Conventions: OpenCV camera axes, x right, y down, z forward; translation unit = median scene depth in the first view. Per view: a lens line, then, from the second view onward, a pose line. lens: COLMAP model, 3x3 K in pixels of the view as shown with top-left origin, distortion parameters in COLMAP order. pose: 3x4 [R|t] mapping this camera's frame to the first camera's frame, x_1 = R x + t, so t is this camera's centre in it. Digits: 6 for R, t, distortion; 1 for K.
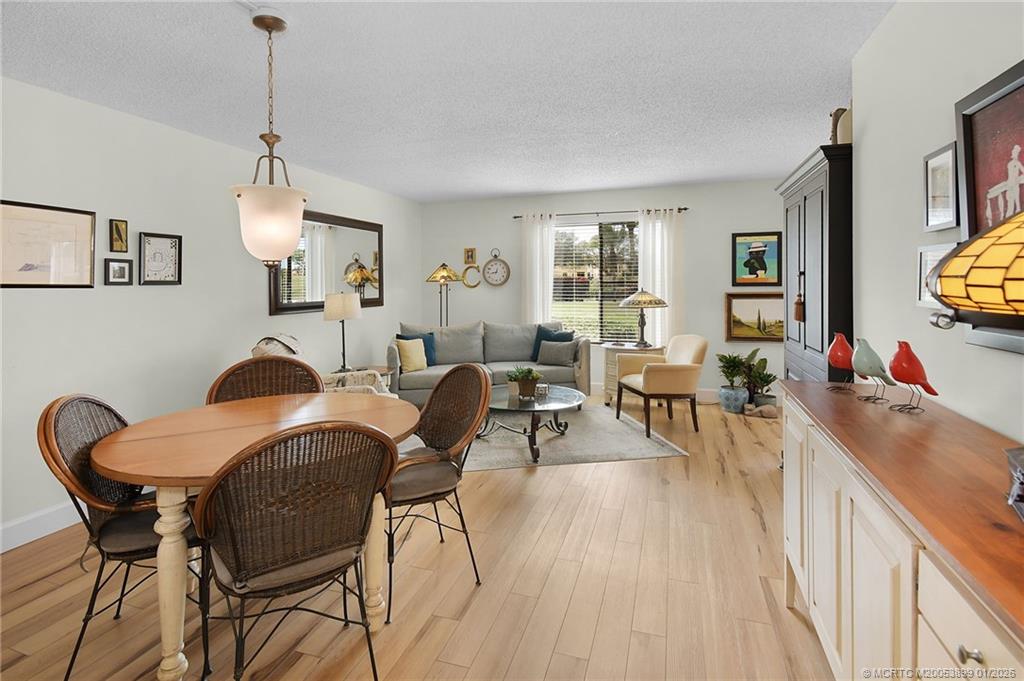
lens RADIAL K [[501.4, 0, 498.1], [0, 501.4, 285.2], [0, 0, 1]] dist [0.028933, -0.026676]
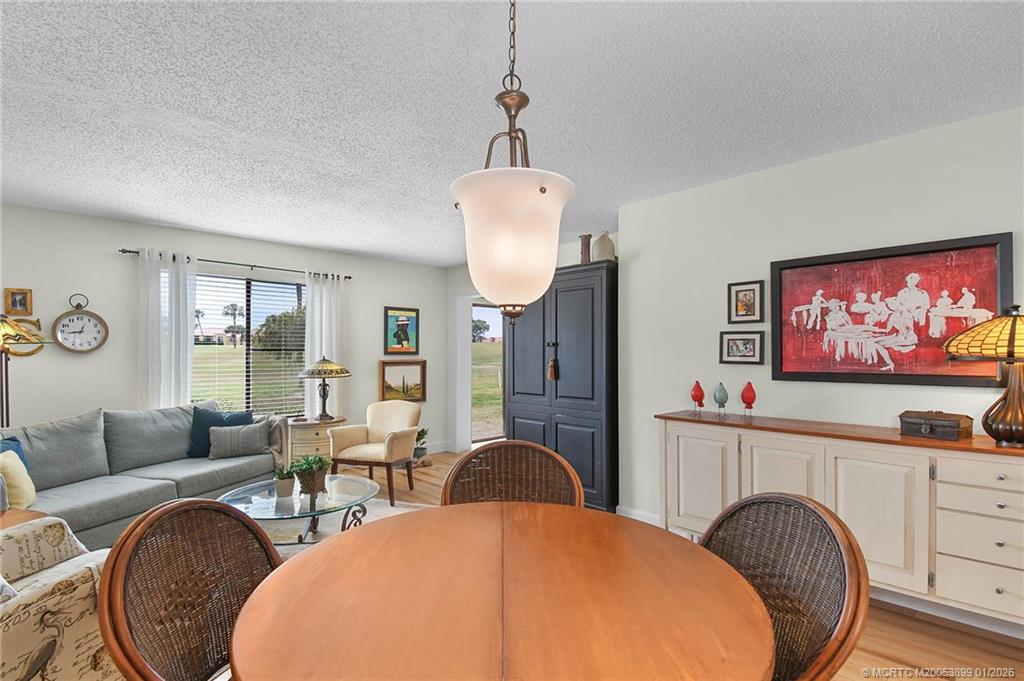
lens RADIAL K [[492.1, 0, 508.6], [0, 492.1, 352.5], [0, 0, 1]] dist [0.044317, -0.030411]
pose [[0.467618, 0.007635, 0.883898, -0.365510], [-0.001491, 0.999968, -0.007849, 0.005241], [-0.883930, 0.002353, 0.467614, 0.271188]]
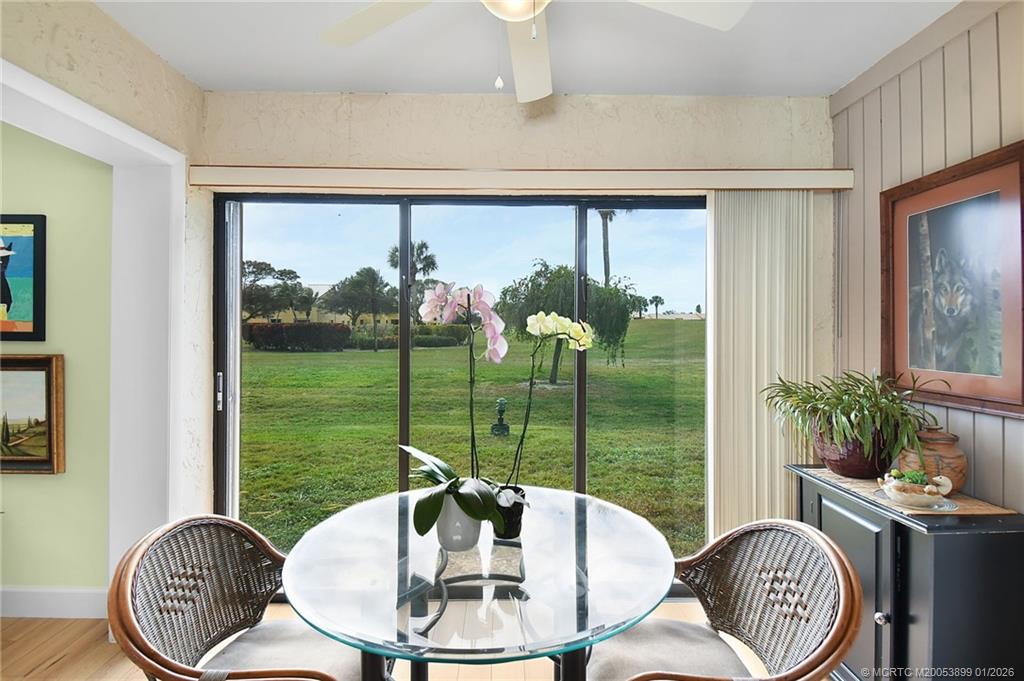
lens RADIAL K [[491.2, 0, 513.1], [0, 491.2, 326.7], [0, 0, 1]] dist [0.029494, -0.021109]
pose [[0.945021, 0.011606, 0.326805, 0.806879], [-0.008650, 0.999908, -0.010495, -0.009521], [-0.326896, 0.007091, 0.945034, 0.468678]]
